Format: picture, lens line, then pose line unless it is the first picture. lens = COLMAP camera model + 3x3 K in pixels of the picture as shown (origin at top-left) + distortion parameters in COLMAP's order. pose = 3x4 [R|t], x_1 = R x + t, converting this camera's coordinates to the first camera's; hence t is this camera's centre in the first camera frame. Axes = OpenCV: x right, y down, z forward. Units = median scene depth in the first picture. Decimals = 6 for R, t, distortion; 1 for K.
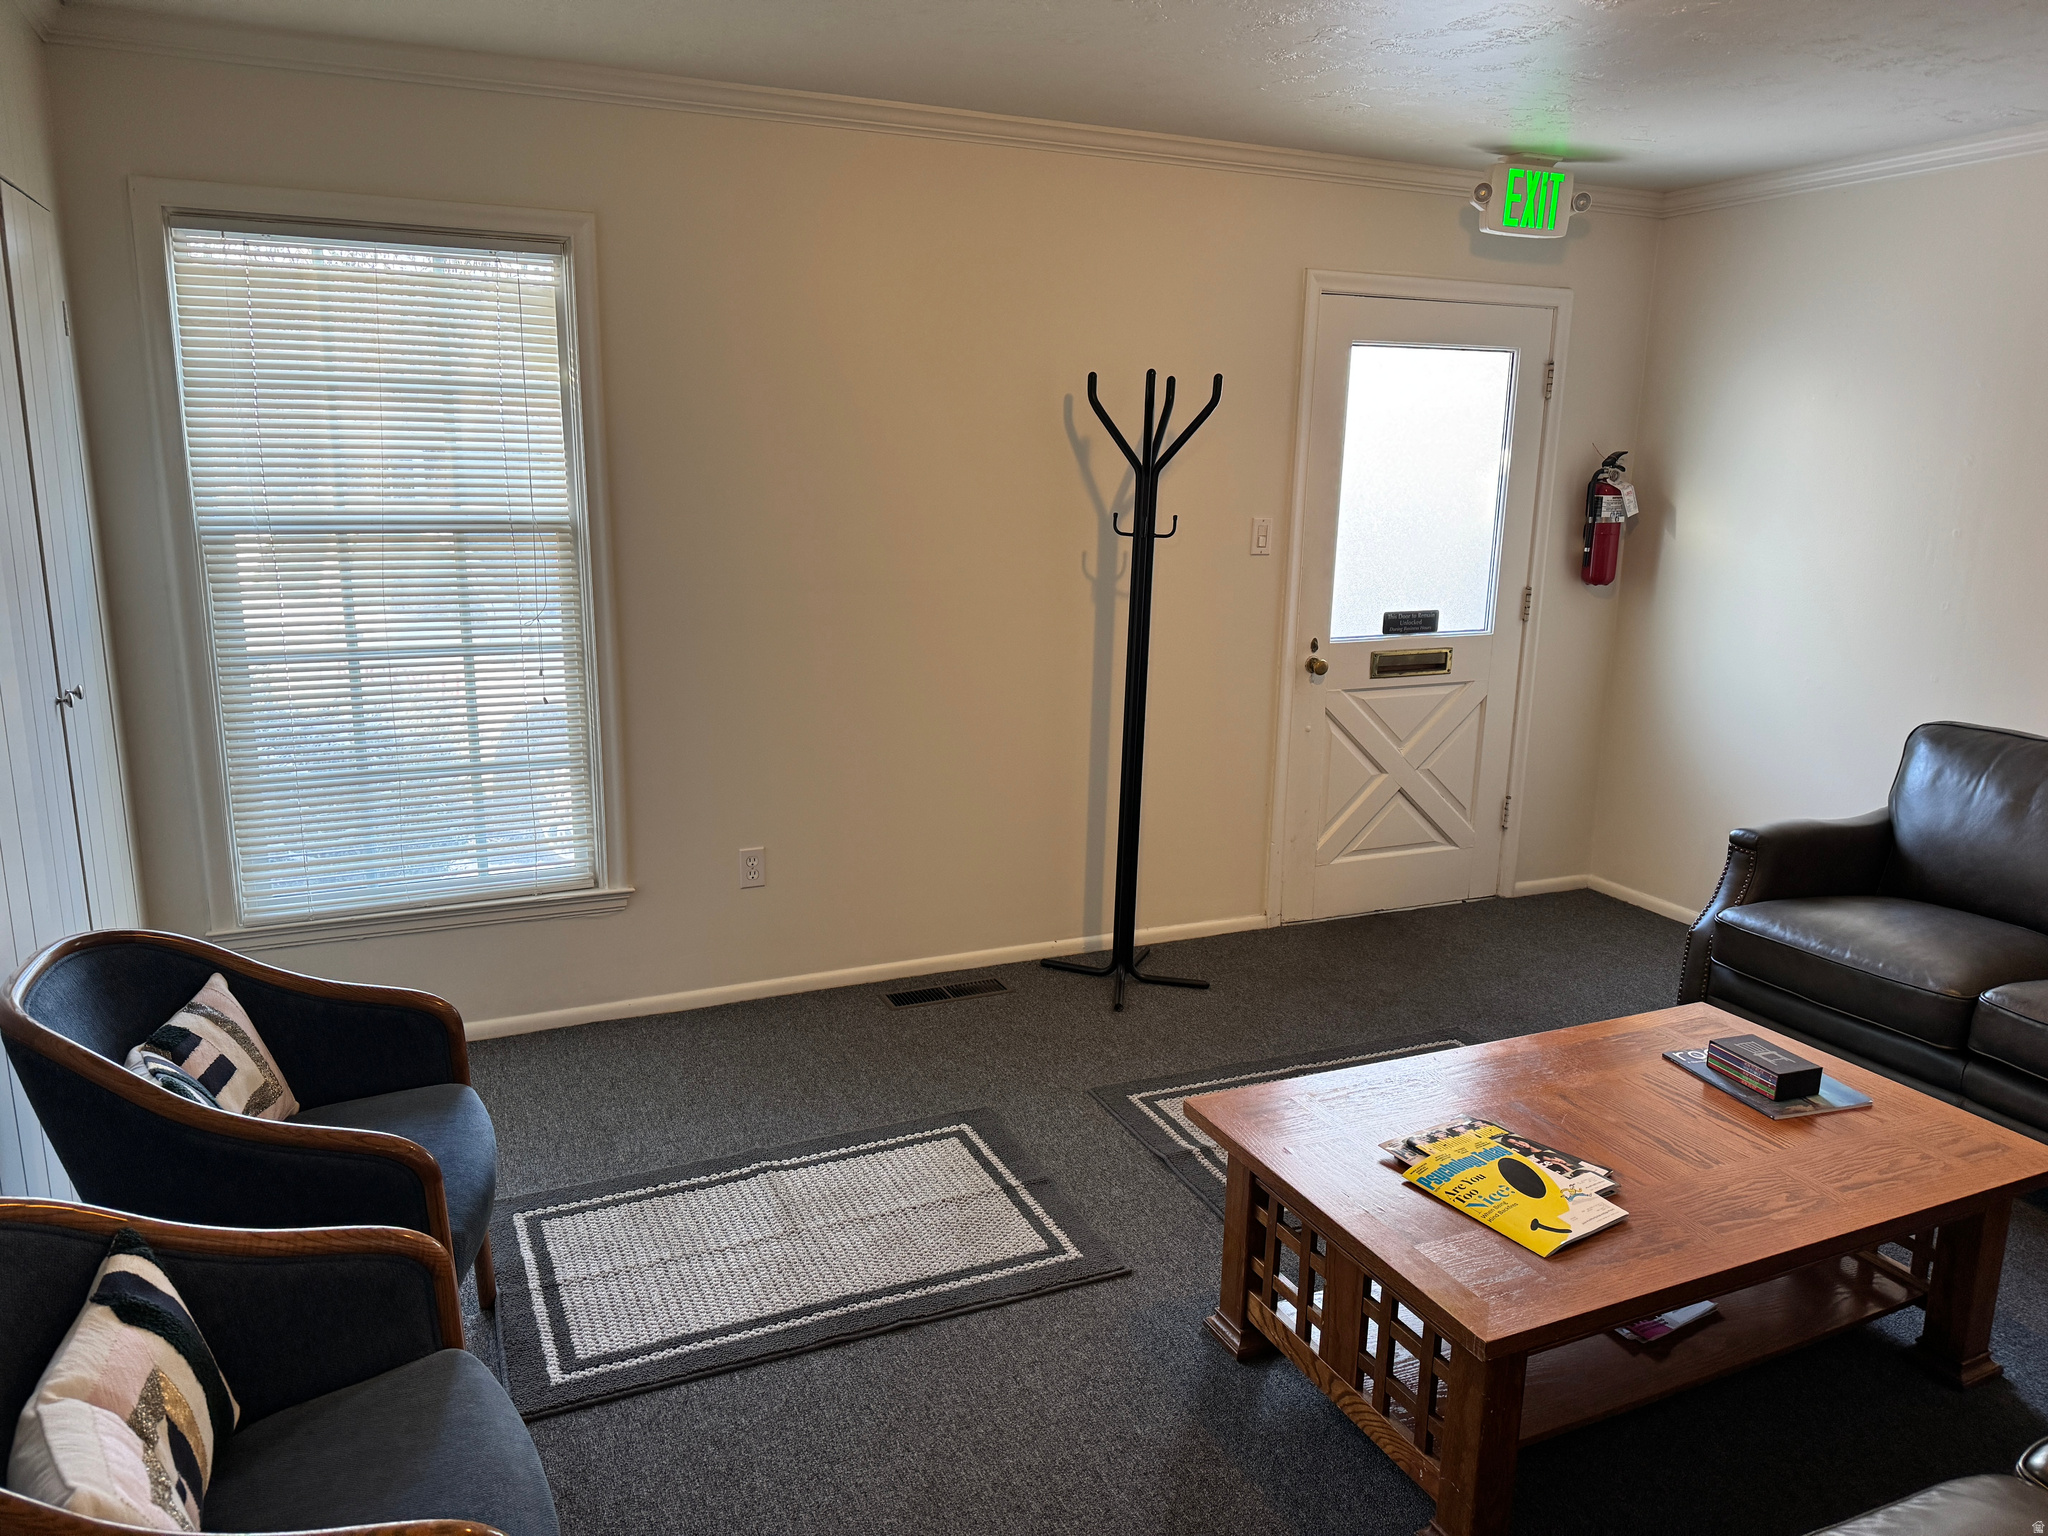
lens RADIAL K [[1432.7, 0, 1018.0], [0, 1432.7, 775.8], [0, 0, 1]] dist [0.051907, -0.063320]
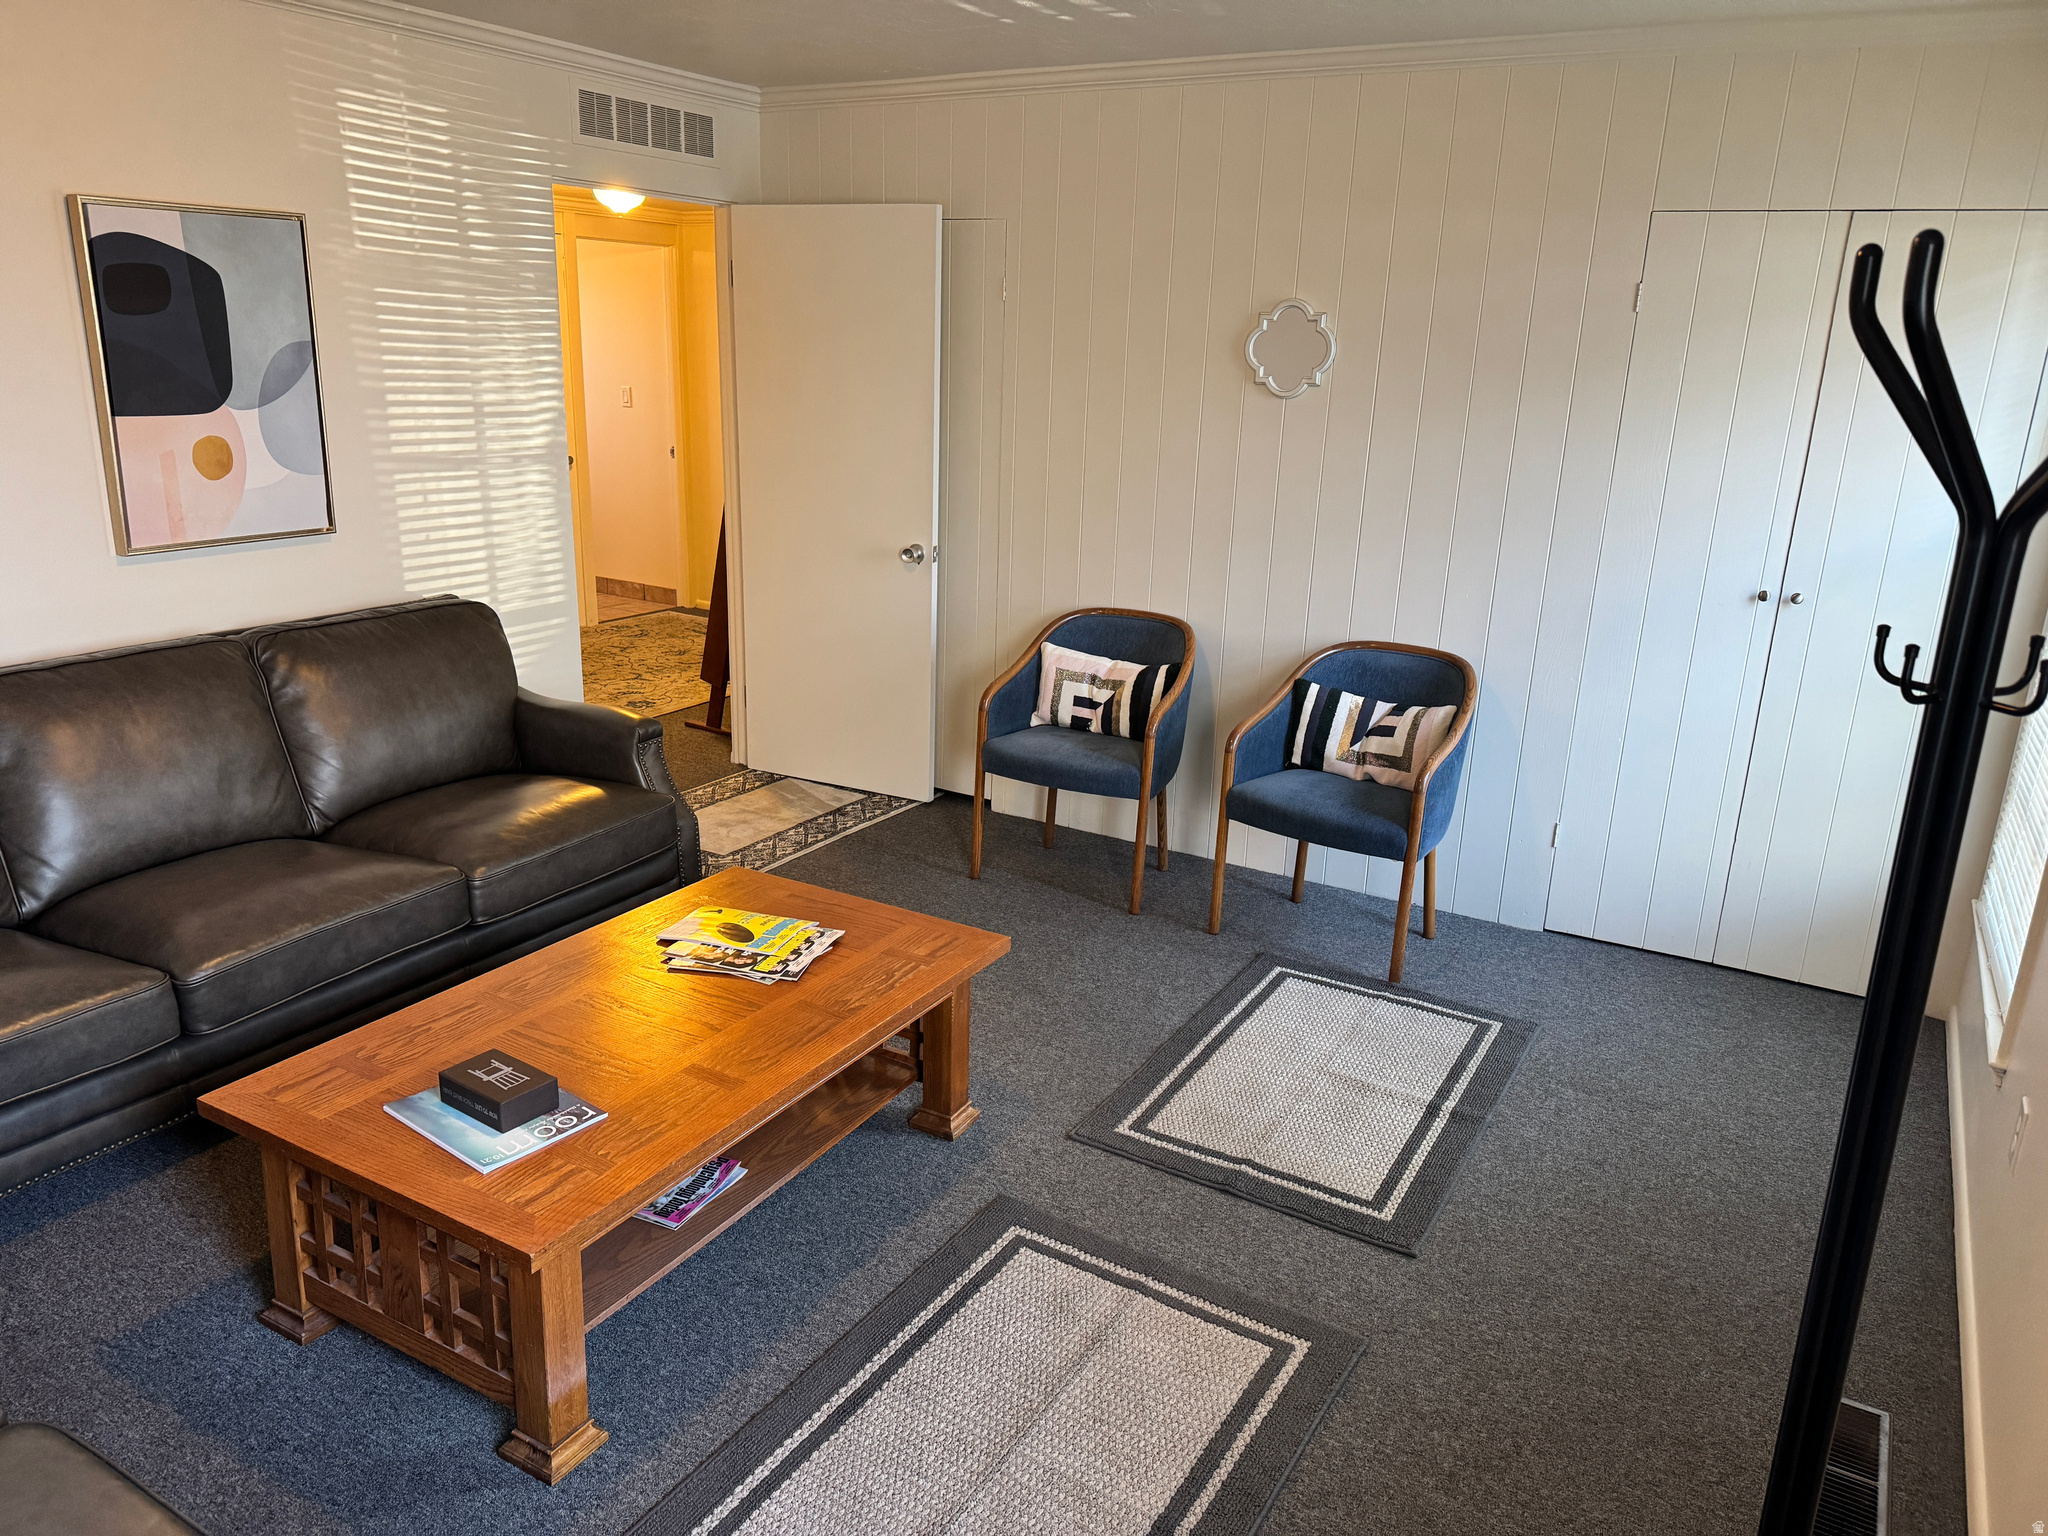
lens RADIAL K [[1424.7, 0, 1031.8], [0, 1424.7, 752.9], [0, 0, 1]] dist [0.128651, -0.189211]
pose [[-0.811915, 0.121197, -0.571057, 0.703807], [-0.175384, 0.882382, 0.436627, -0.398649], [0.556808, 0.454658, -0.695163, 1.631798]]
